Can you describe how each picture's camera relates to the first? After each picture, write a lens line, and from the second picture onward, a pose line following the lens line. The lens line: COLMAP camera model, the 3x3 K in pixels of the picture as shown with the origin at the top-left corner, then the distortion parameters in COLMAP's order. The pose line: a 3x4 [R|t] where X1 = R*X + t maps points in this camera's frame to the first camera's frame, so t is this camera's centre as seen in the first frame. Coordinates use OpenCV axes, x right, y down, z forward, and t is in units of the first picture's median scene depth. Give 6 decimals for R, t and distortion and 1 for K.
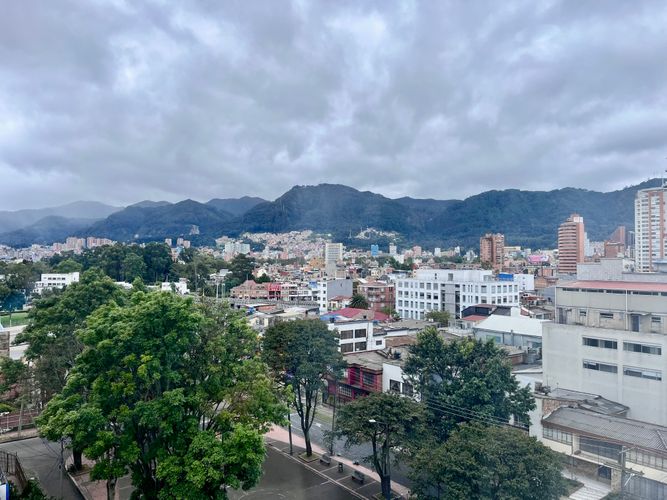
lens RADIAL K [[501.7, 0, 332.9], [0, 501.7, 249.4], [0, 0, 1]] dist [0.062204, -0.089290]
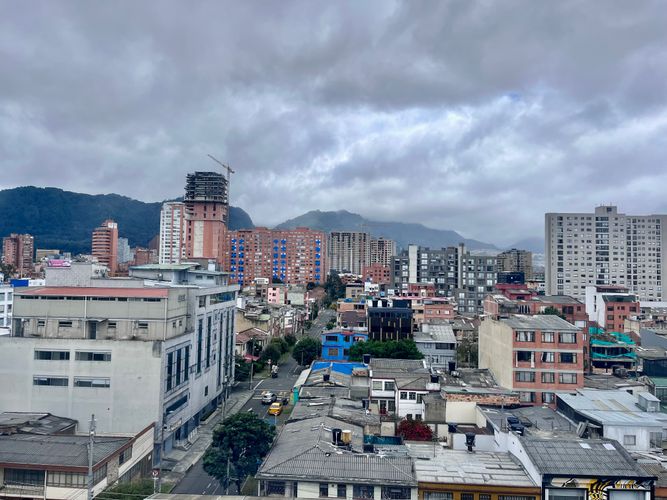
lens RADIAL K [[501.7, 0, 333.7], [0, 501.7, 249.2], [0, 0, 1]] dist [0.062204, -0.089290]
pose [[0.660603, 0.042365, 0.749539, 0.163427], [-0.034174, 0.999068, -0.026350, 0.000547], [-0.749958, -0.008208, 0.661435, 0.016352]]
